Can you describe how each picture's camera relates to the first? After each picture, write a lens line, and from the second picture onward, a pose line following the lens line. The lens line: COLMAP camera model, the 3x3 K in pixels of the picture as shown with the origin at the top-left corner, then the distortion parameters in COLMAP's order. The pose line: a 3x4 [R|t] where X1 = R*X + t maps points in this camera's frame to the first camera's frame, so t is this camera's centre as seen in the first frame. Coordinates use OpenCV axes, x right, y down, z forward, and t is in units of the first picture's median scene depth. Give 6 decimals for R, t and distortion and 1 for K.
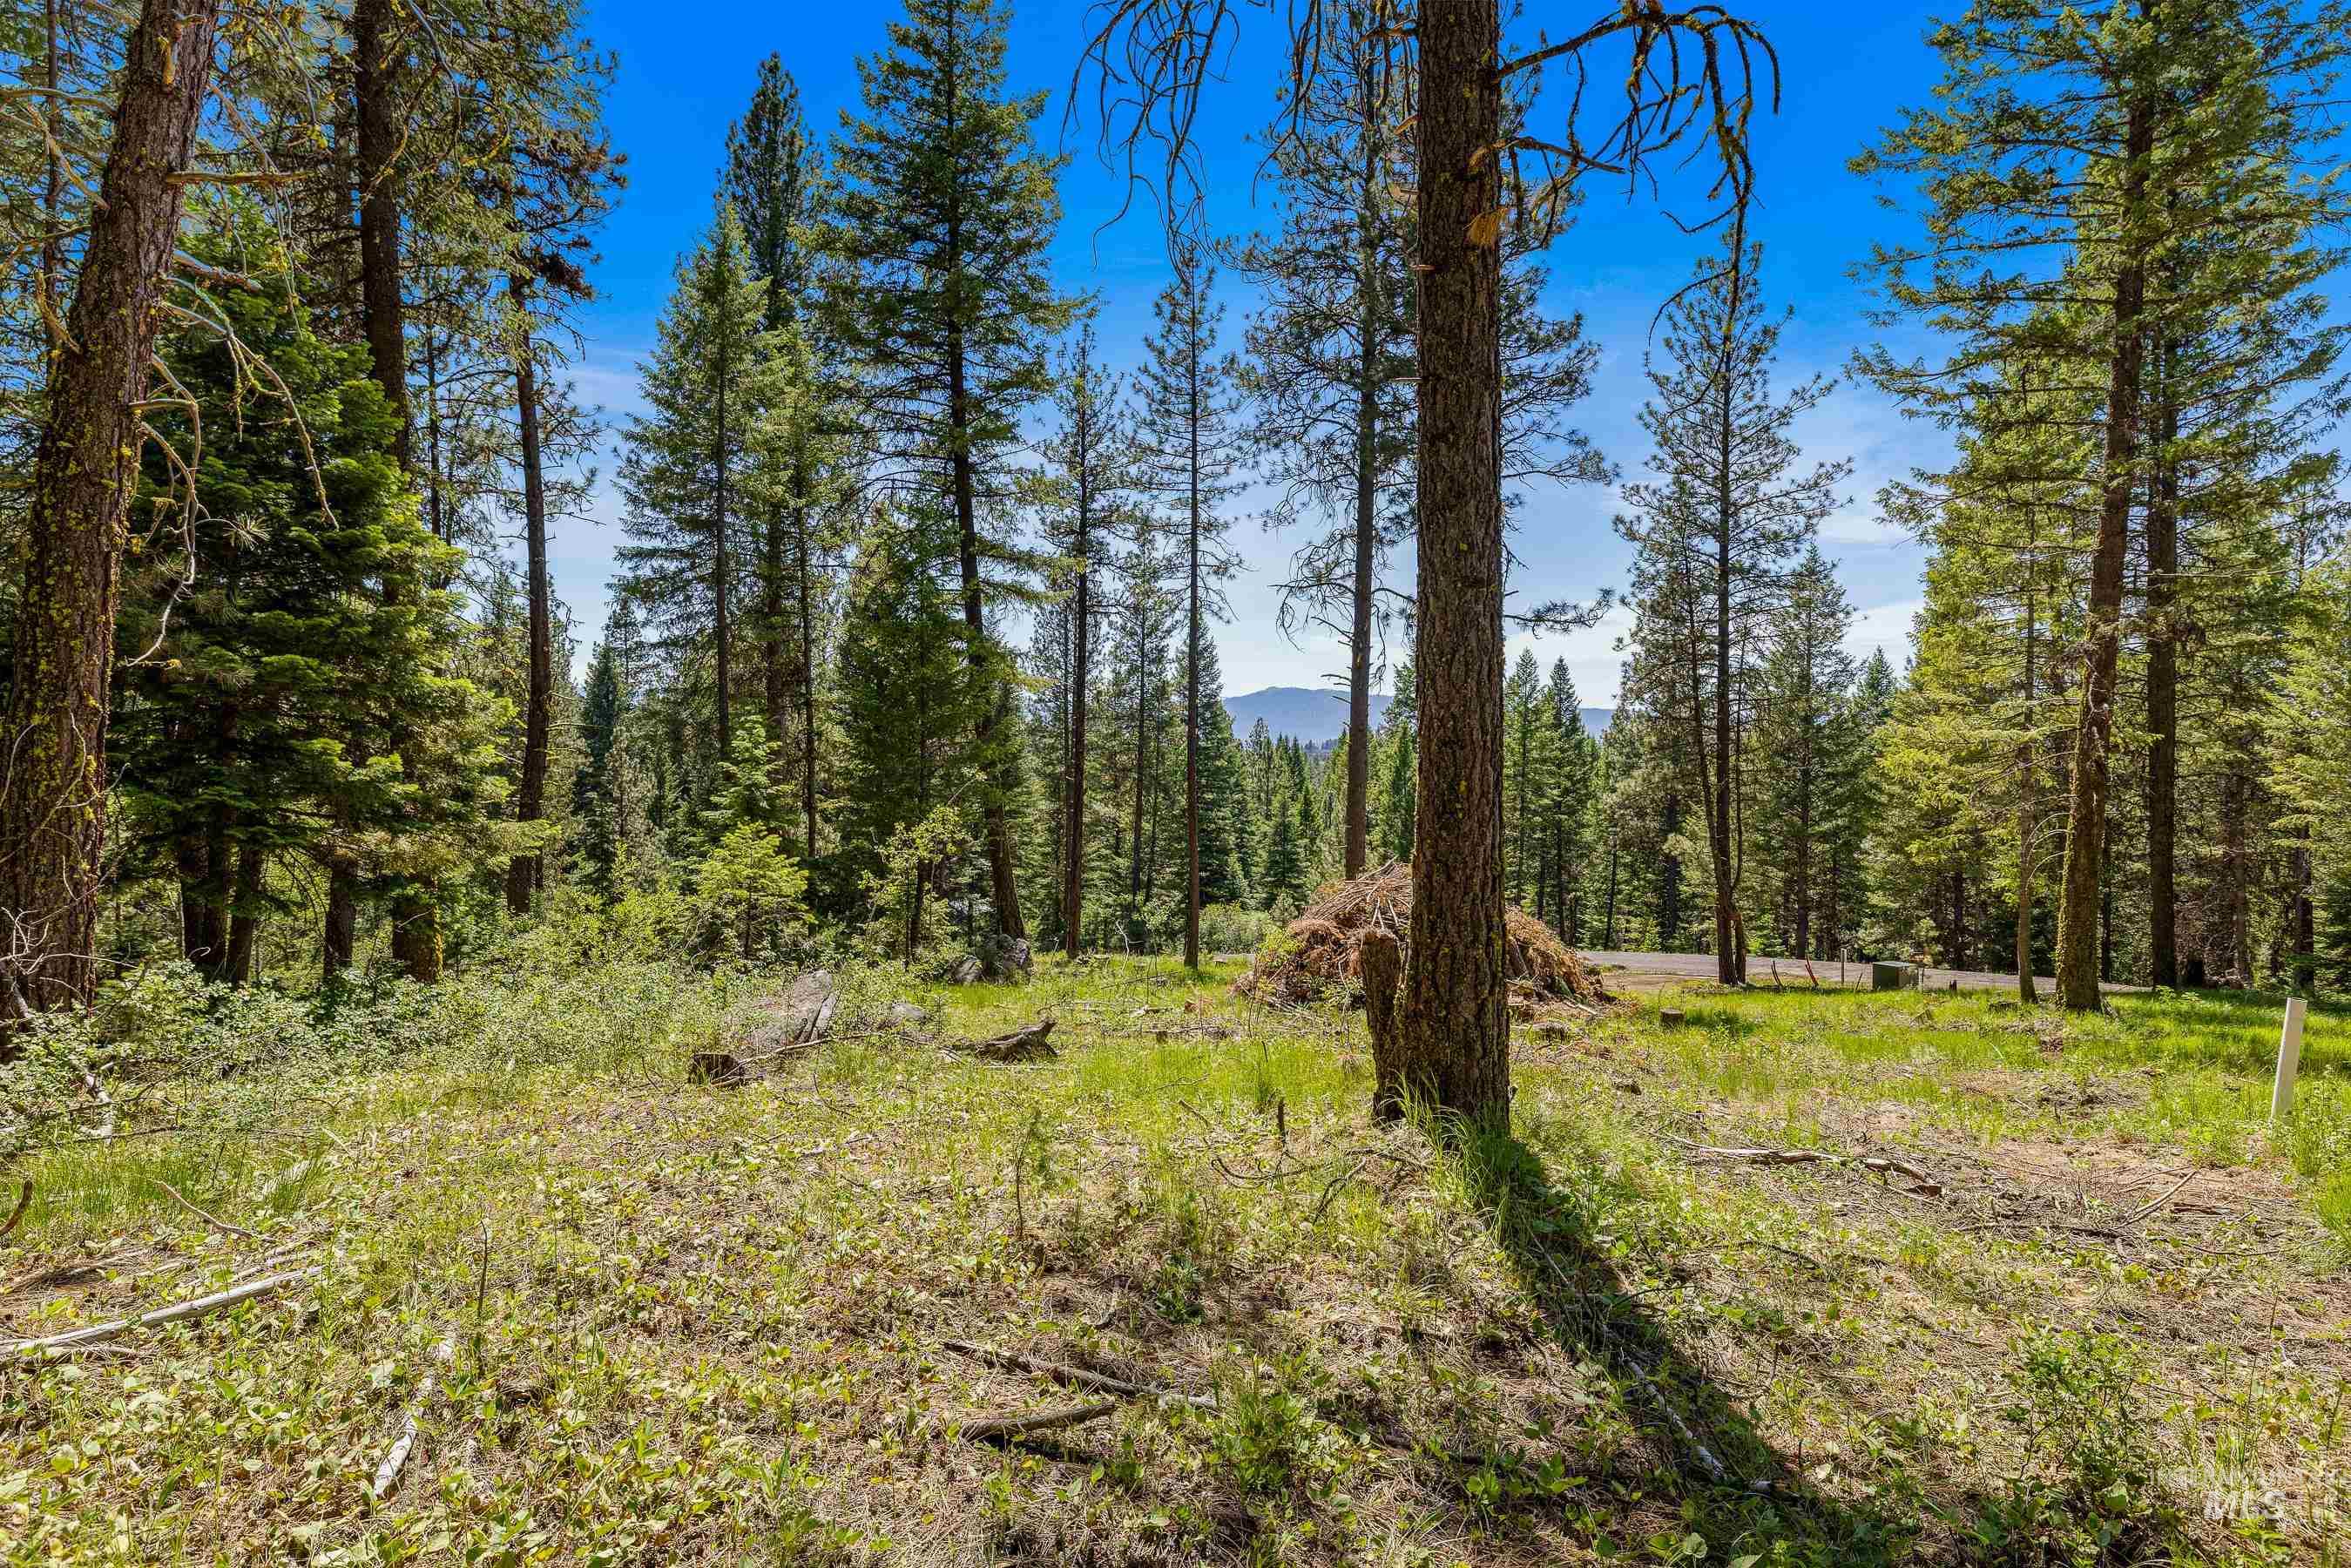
lens RADIAL K [[1282.8, 0, 1163.4], [0, 1282.8, 789.7], [0, 0, 1]] dist [0.001841, -0.002276]
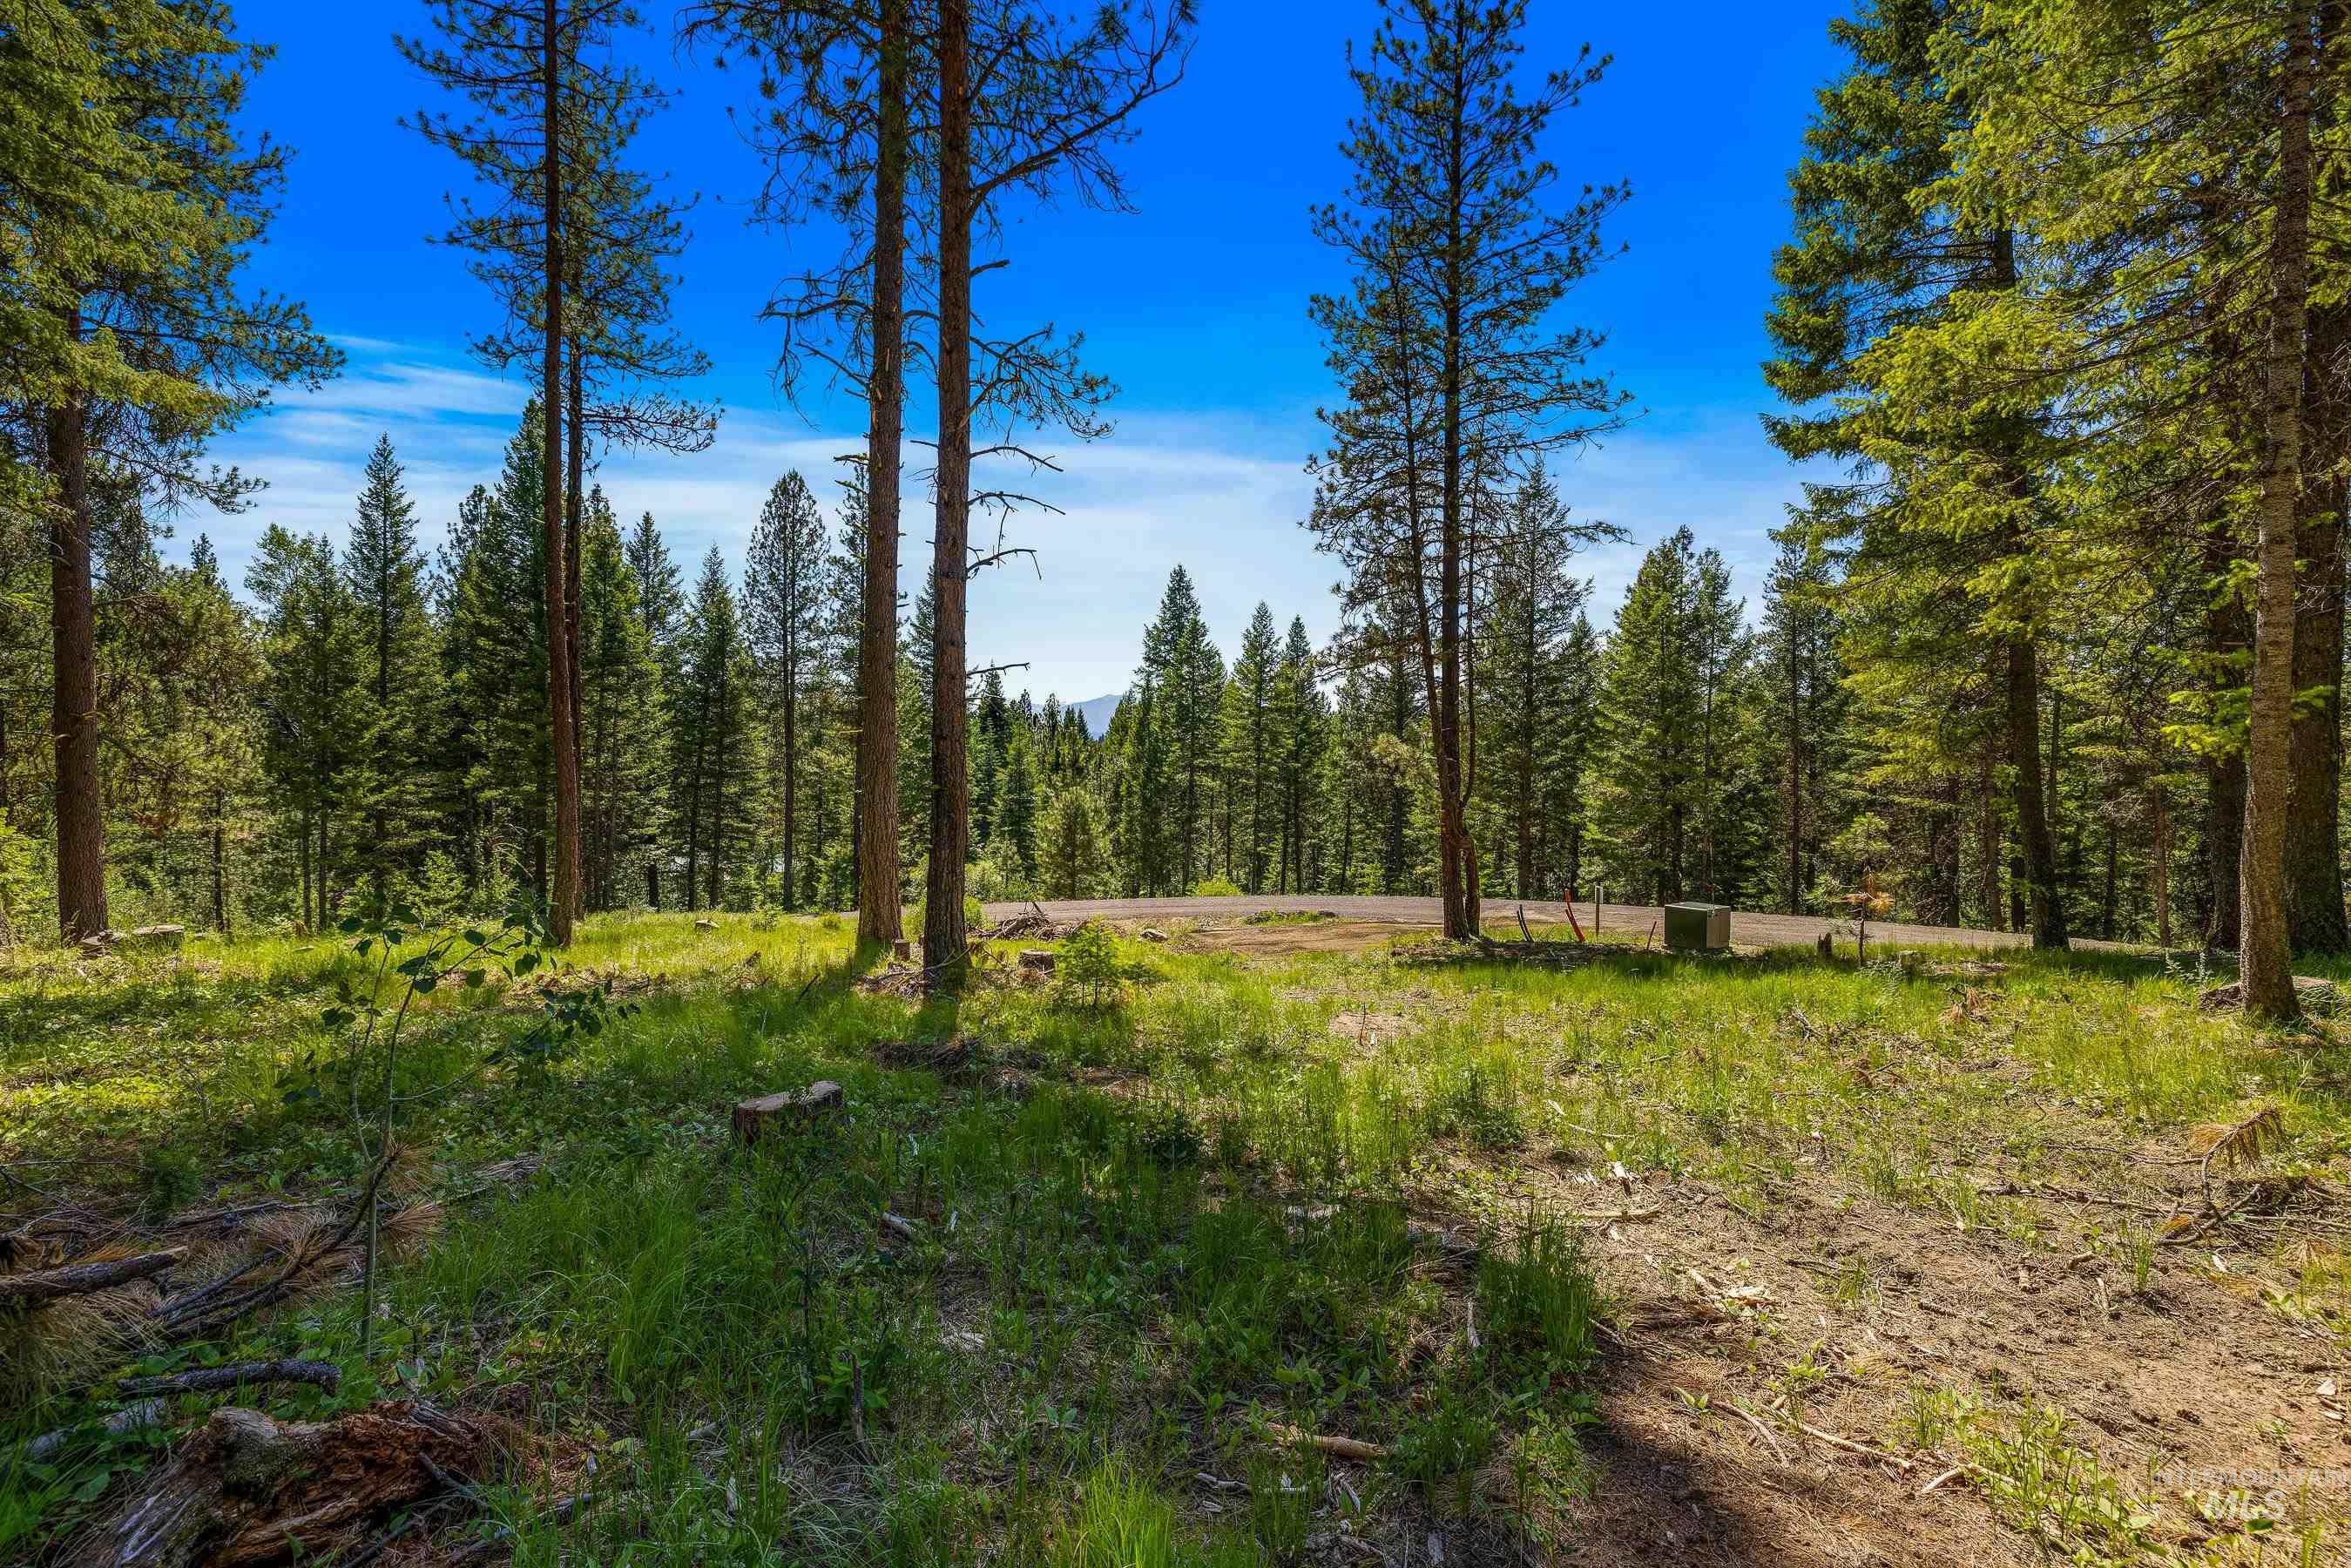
lens RADIAL K [[982.4, 0, 1165.4], [0, 982.4, 788.8], [0, 0, 1]] dist [-0.003550, 0.000661]
pose [[0.990619, -0.002820, 0.136620, 0.142798], [0.000941, 0.999904, 0.013818, 0.042304], [-0.136646, -0.013560, 0.990527, 0.335354]]
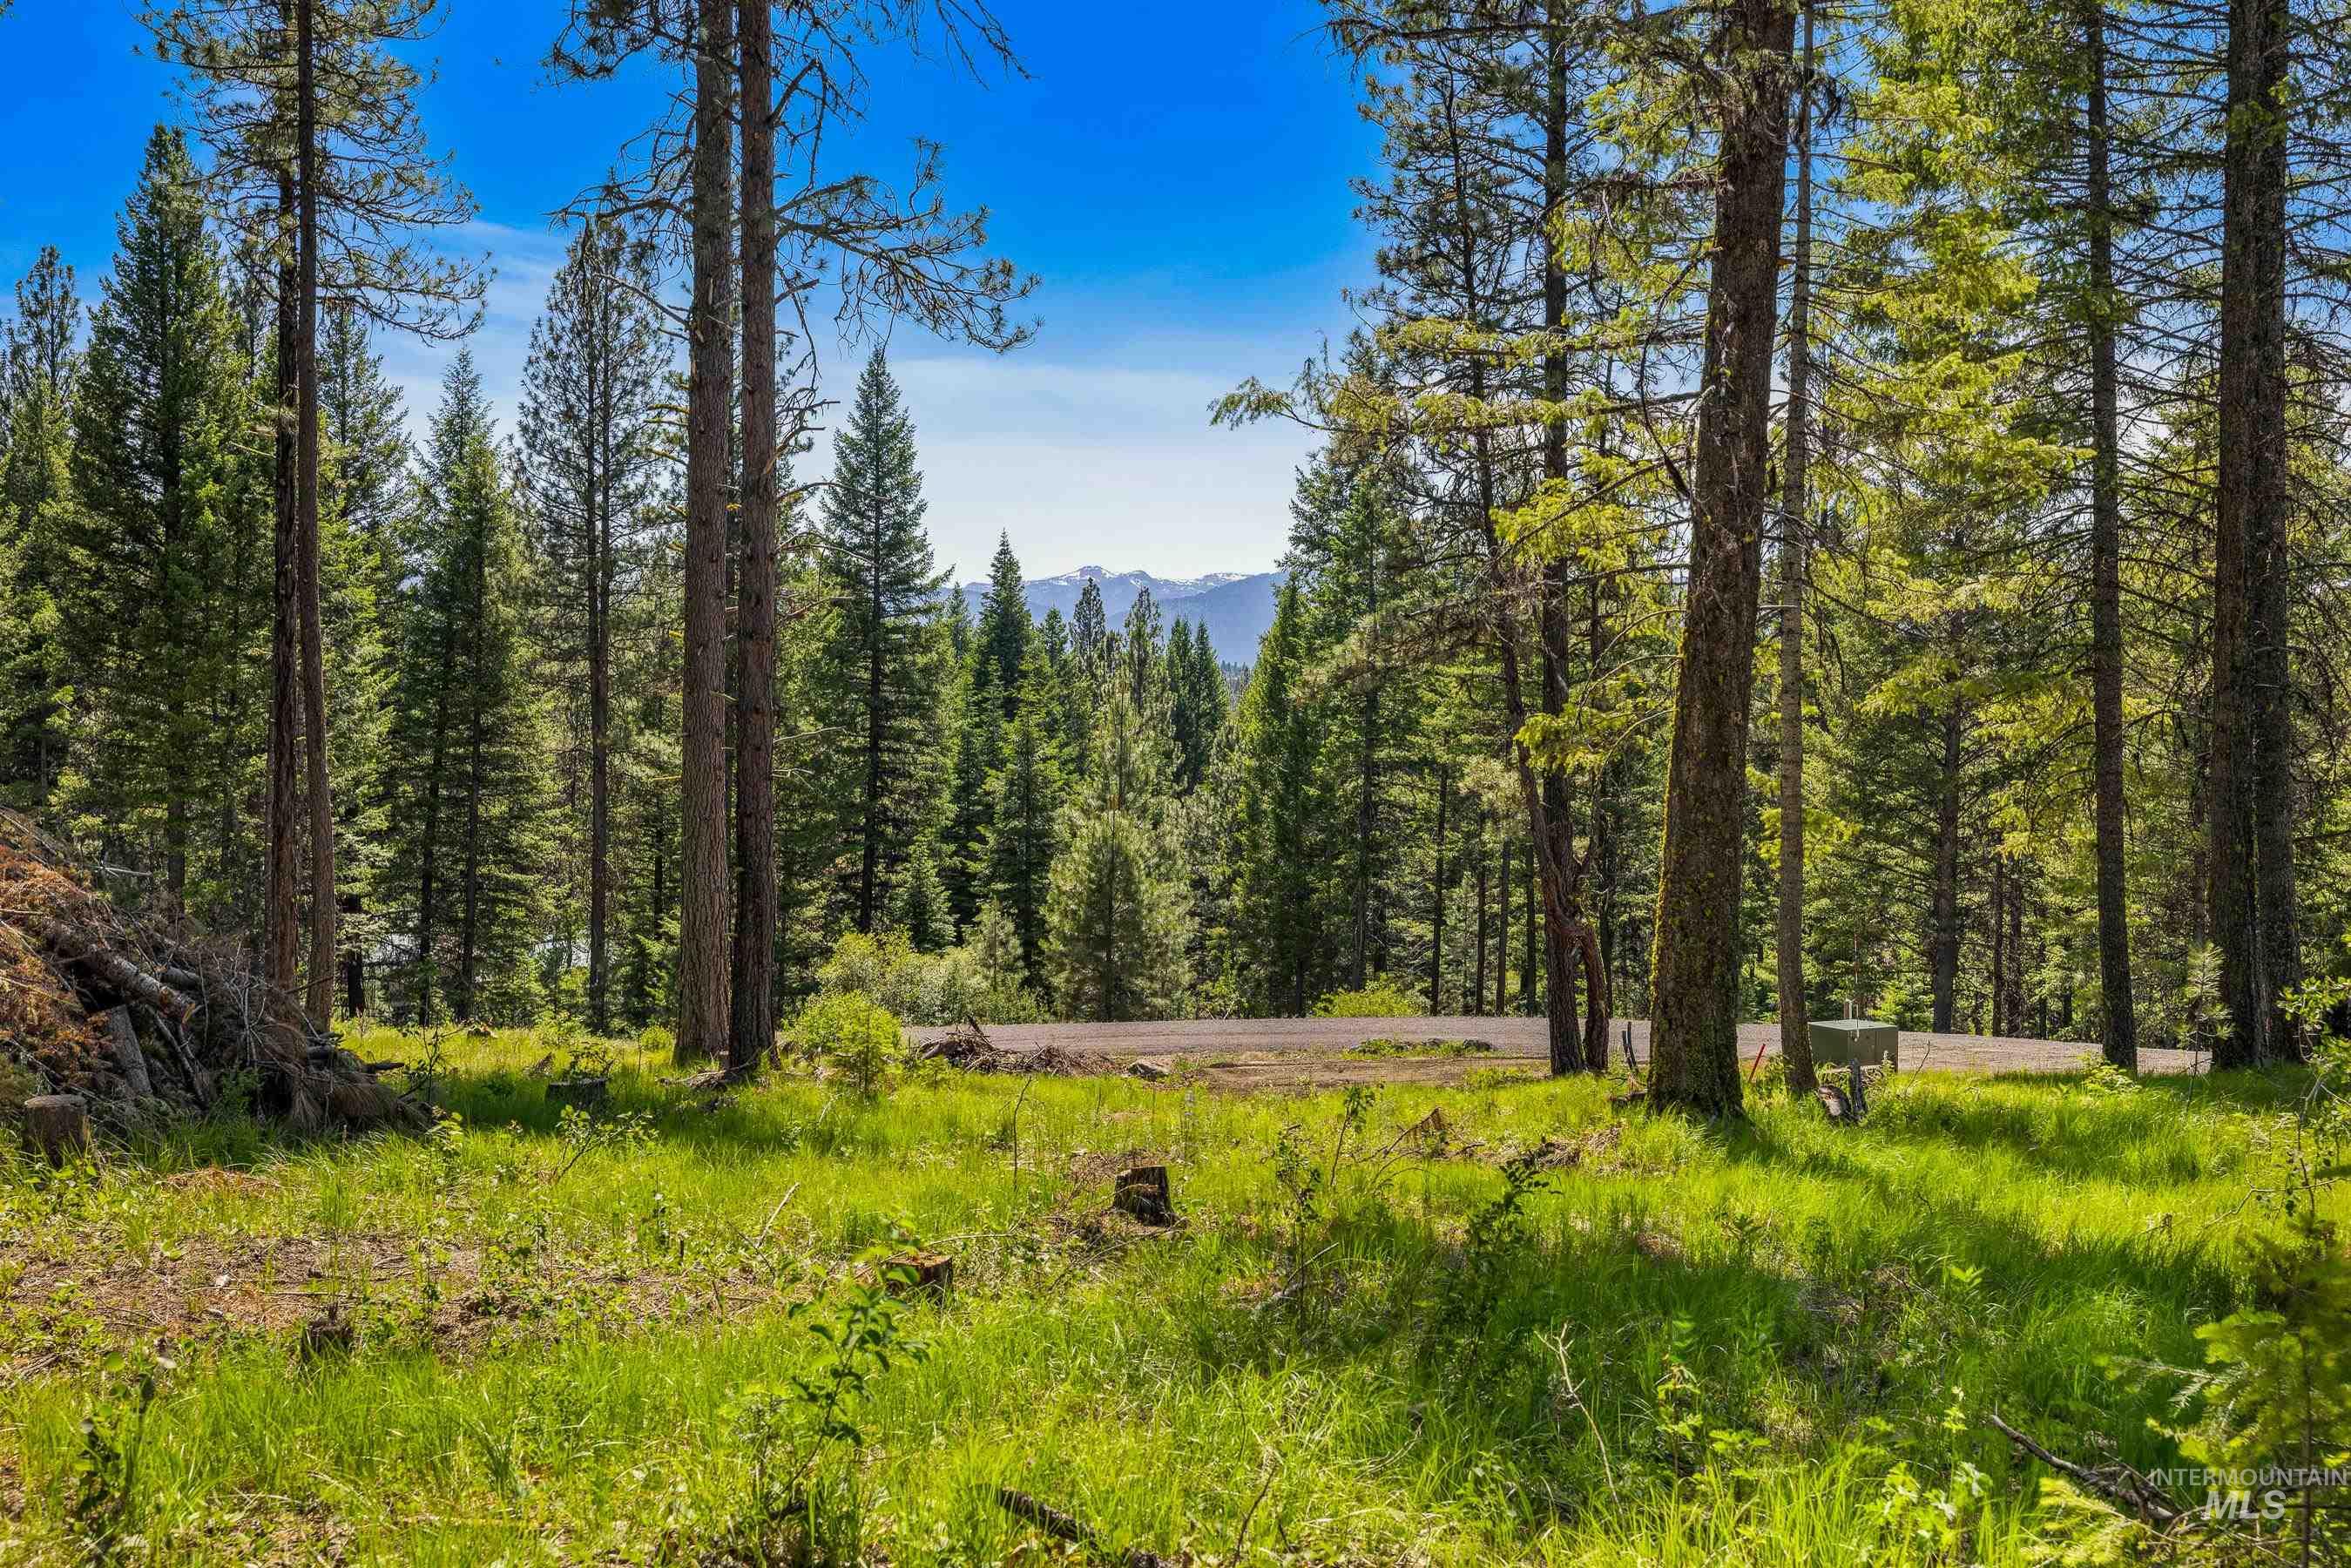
lens RADIAL K [[2318.9, 0, 1164.0], [0, 2318.9, 775.3], [0, 0, 1]] dist [-0.000706, 0.000000]
pose [[0.999974, -0.002840, 0.006695, 0.199921], [0.002756, 0.999918, 0.012496, 0.021870], [-0.006730, -0.012478, 0.999900, 0.112102]]
